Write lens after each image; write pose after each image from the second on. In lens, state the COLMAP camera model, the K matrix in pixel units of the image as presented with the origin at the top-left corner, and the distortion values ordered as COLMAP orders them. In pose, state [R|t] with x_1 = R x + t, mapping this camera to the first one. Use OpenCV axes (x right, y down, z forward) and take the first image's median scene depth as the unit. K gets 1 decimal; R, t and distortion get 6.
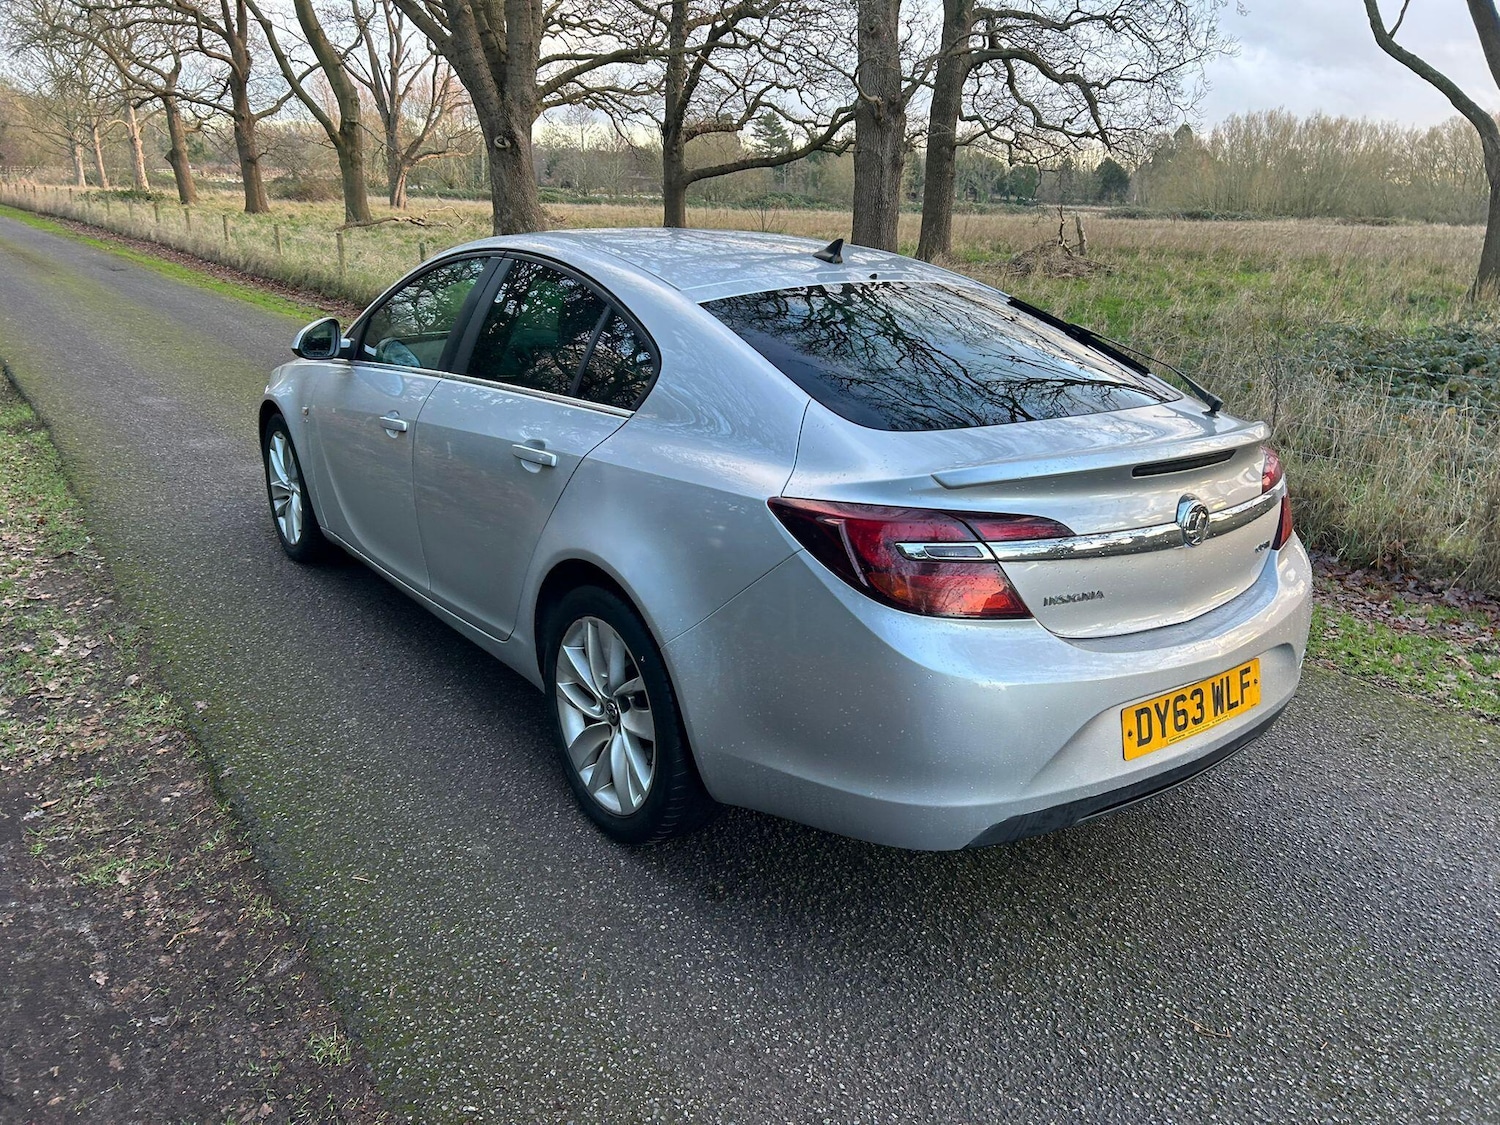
lens RADIAL K [[1145.8, 0, 765.1], [0, 1145.8, 556.6], [0, 0, 1]] dist [0.045122, -0.047402]
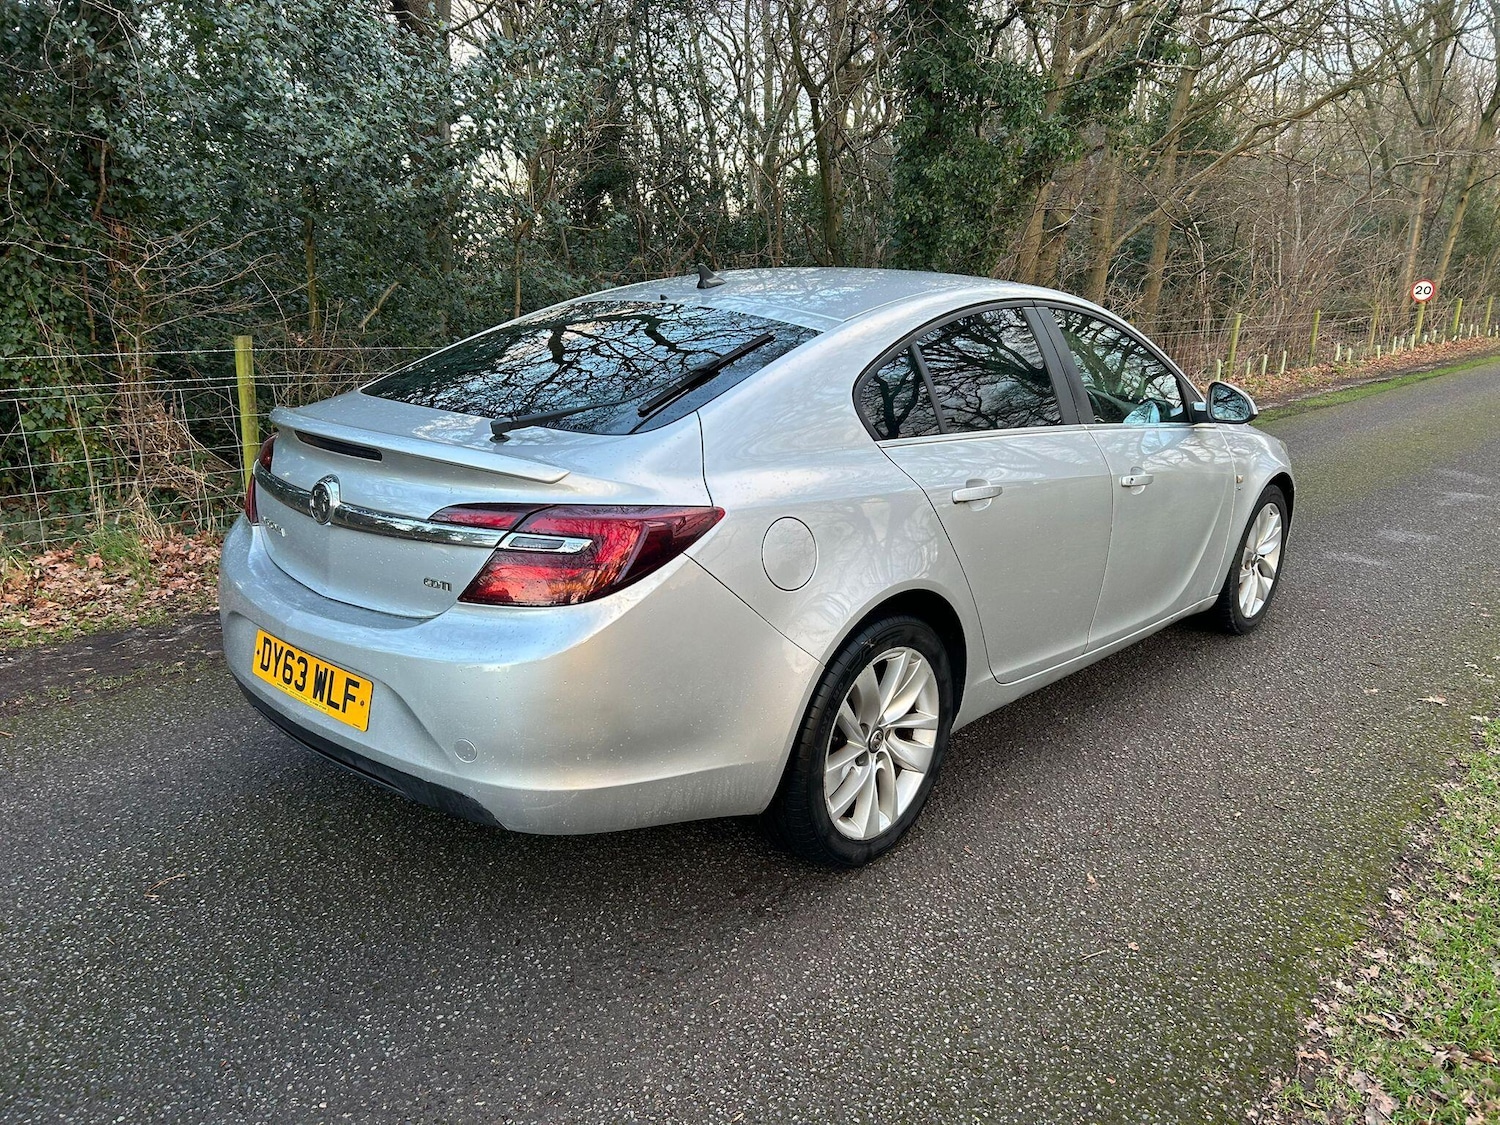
lens RADIAL K [[1150.3, 0, 756.9], [0, 1150.3, 567.0], [0, 0, 1]] dist [0.042191, -0.045880]
pose [[0.181941, 0.223755, -0.957513, 0.997160], [-0.309205, 0.937388, 0.160299, -0.179850], [0.933429, 0.266903, 0.239736, 0.766874]]
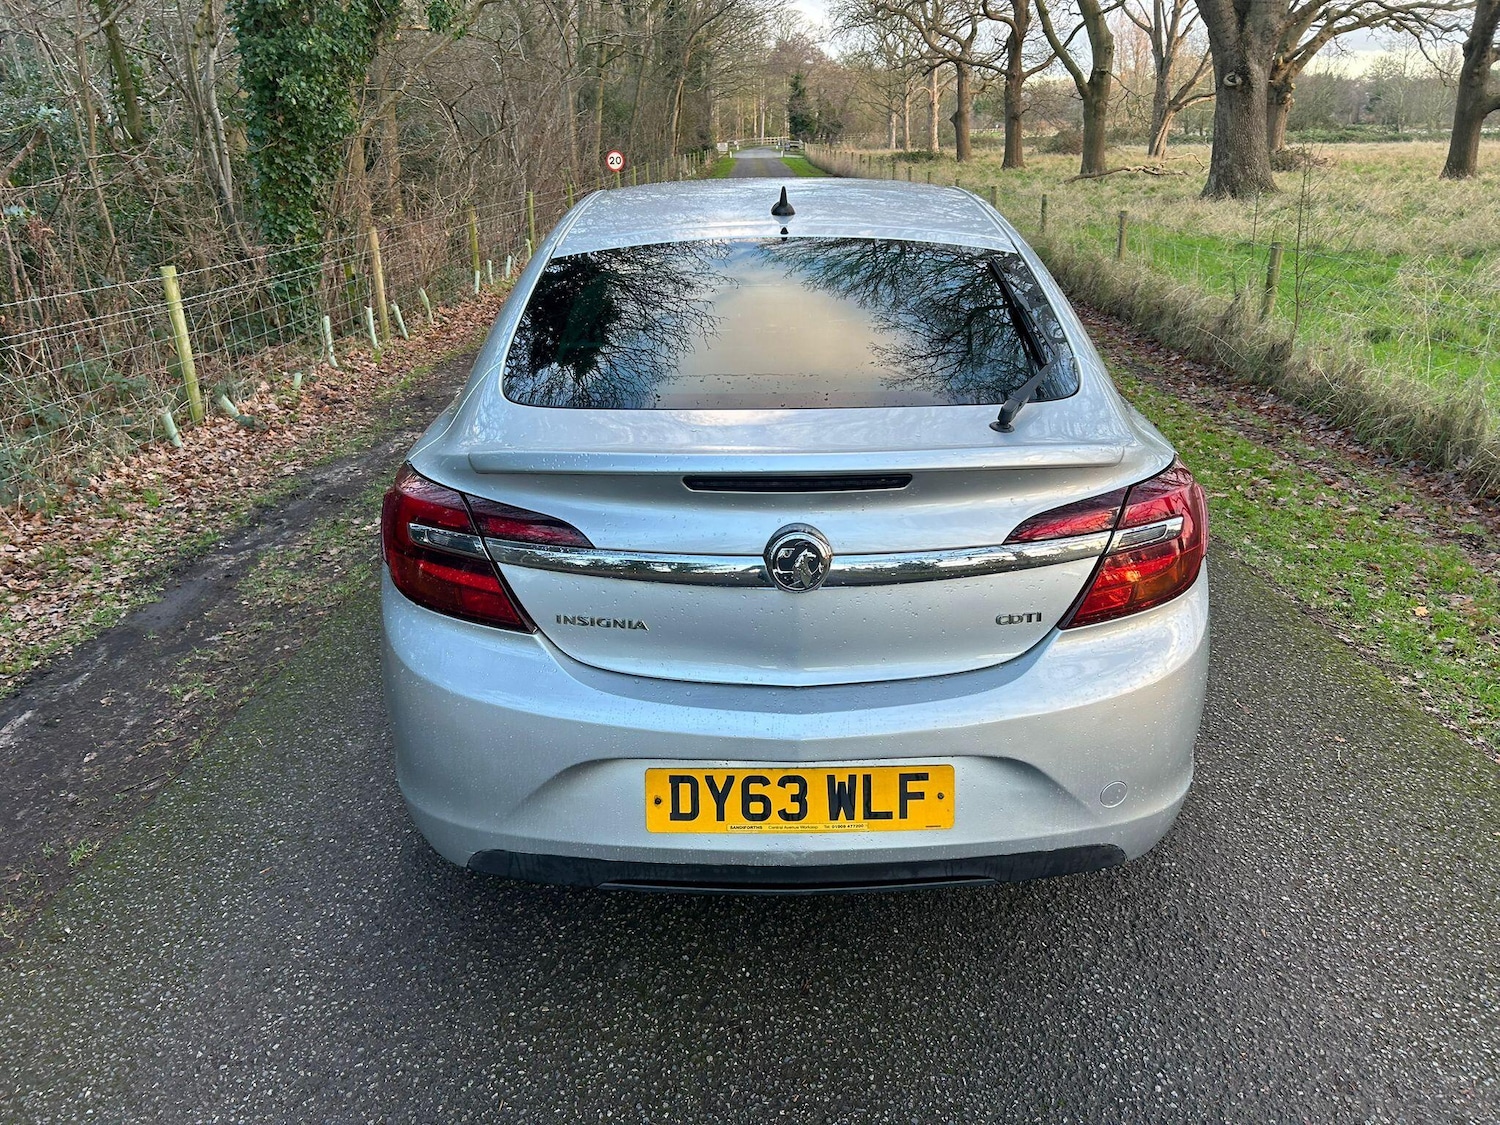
lens RADIAL K [[1150.3, 0, 756.9], [0, 1150.3, 567.0], [0, 0, 1]] dist [0.042191, -0.045880]
pose [[0.793828, 0.170154, -0.583854, 0.539314], [-0.142986, 0.985368, 0.092761, -0.062642], [0.591095, 0.009846, 0.806542, 0.250379]]
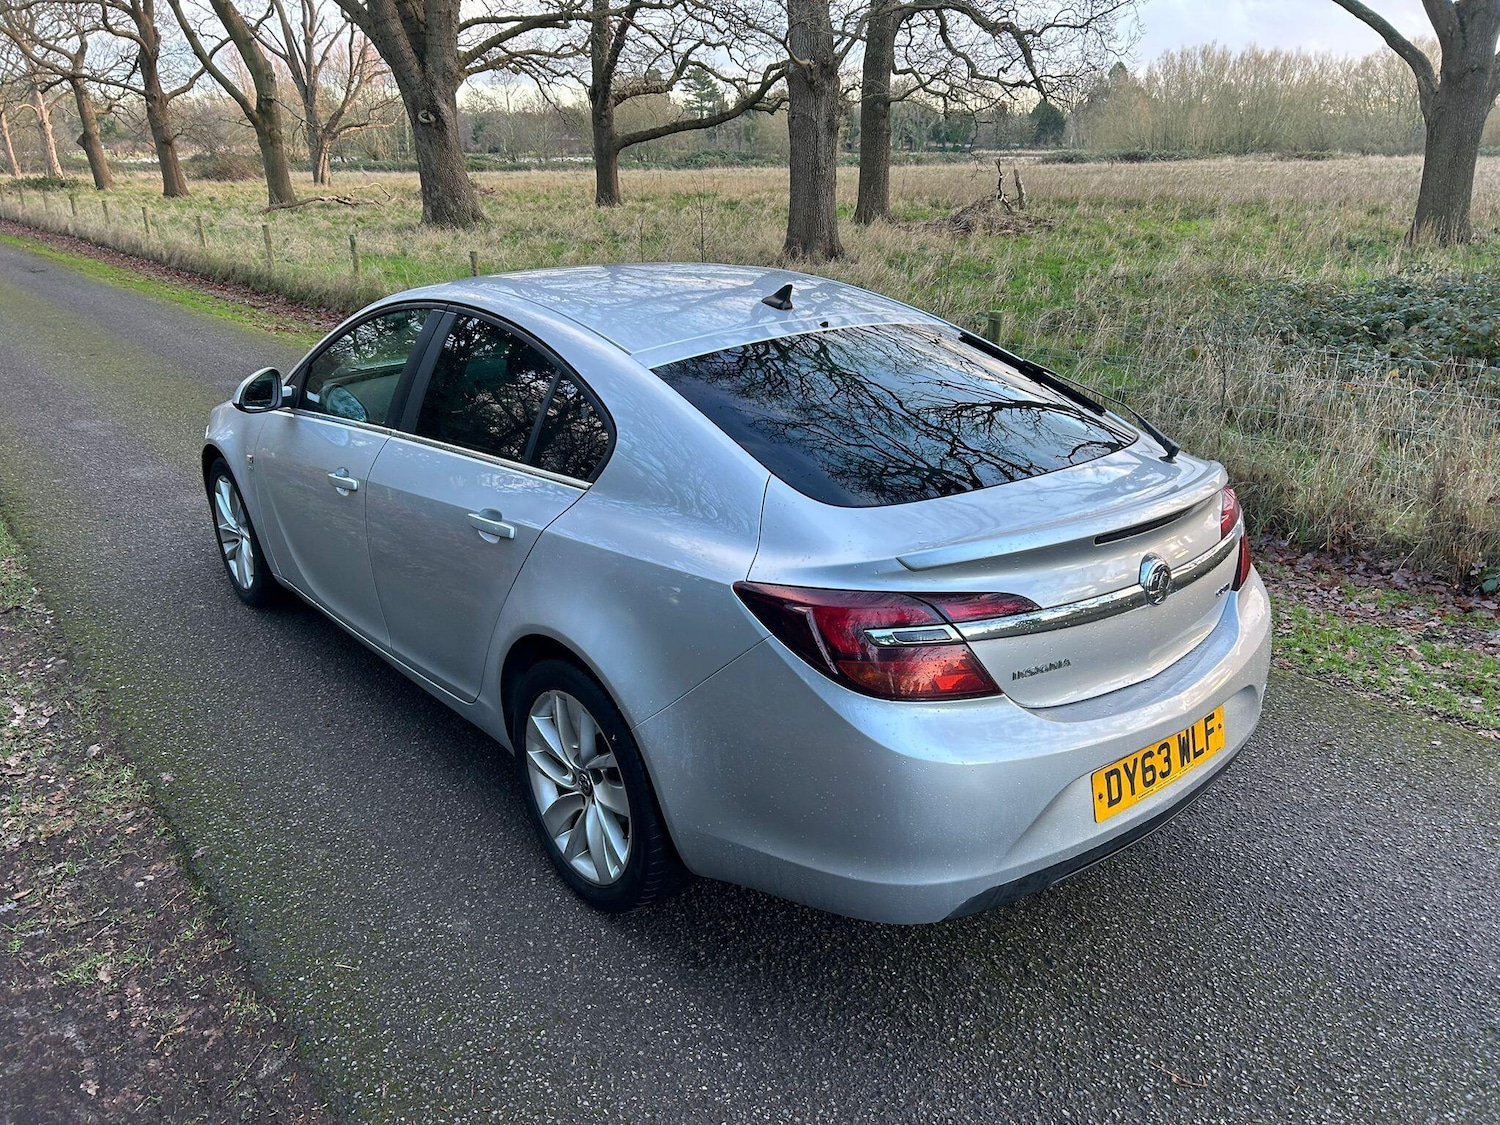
lens RADIAL K [[1143.4, 0, 746.4], [0, 1143.4, 580.4], [0, 0, 1]] dist [0.048672, -0.051806]
pose [[0.998521, -0.048719, 0.024112, -0.006287], [0.047332, 0.997359, 0.055085, -0.069801], [-0.026732, -0.053863, 0.998190, 0.005230]]
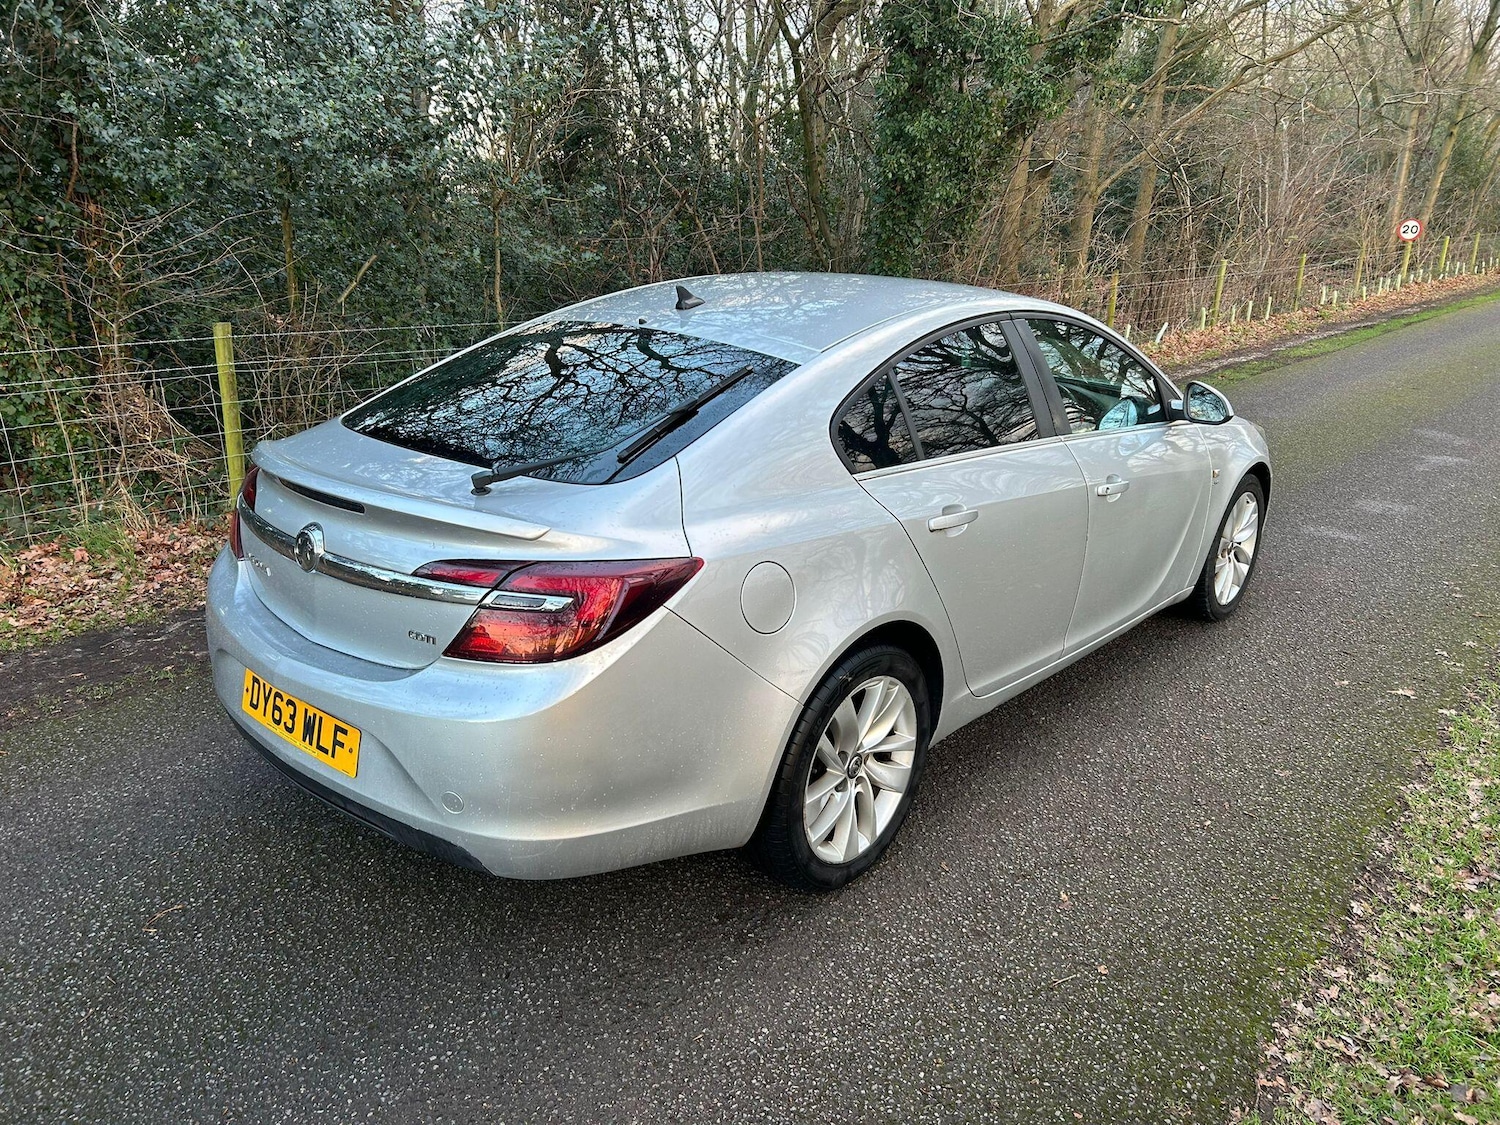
lens RADIAL K [[1151.0, 0, 752.4], [0, 1151.0, 550.9], [0, 0, 1]] dist [0.042394, -0.046418]
pose [[0.191076, 0.265119, -0.945094, 0.993801], [-0.302347, 0.931916, 0.200295, -0.249237], [0.933850, 0.247474, 0.258224, 0.750466]]
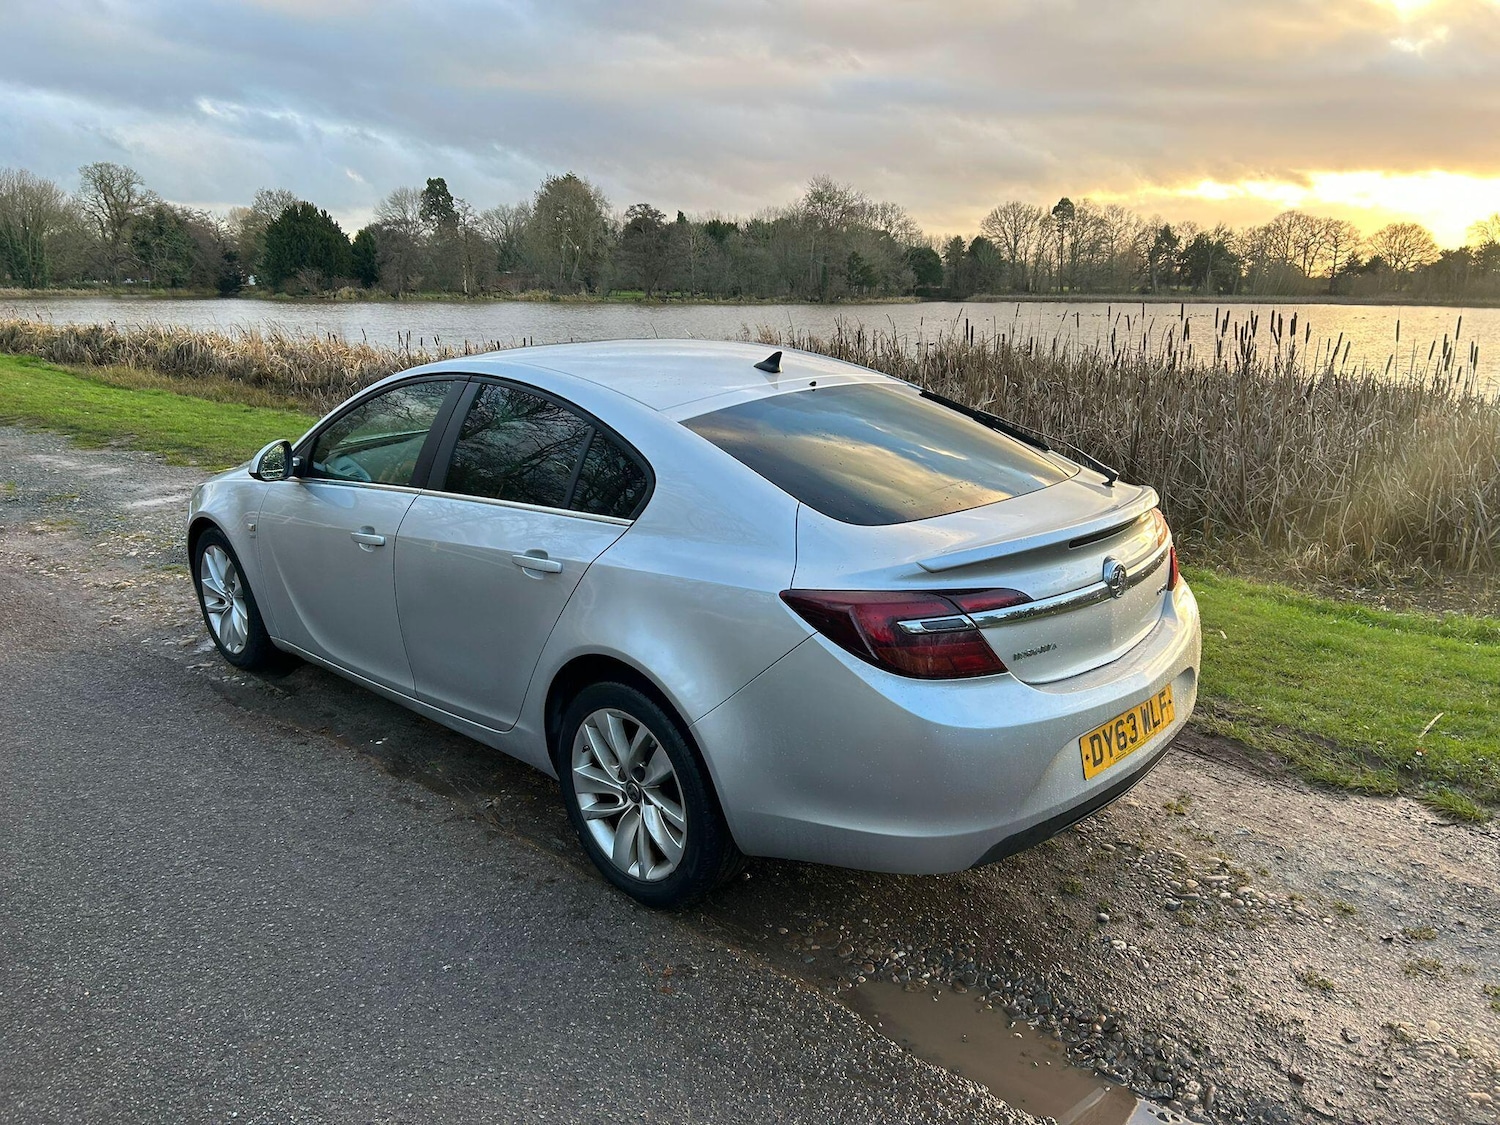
lens RADIAL K [[1145.8, 0, 765.1], [0, 1145.8, 556.6], [0, 0, 1]] dist [0.045122, -0.047402]
pose [[0.985902, -0.086008, 0.143524, -0.115841], [0.090753, 0.995512, -0.026834, -0.036863], [-0.140572, 0.039481, 0.989283, -0.109742]]
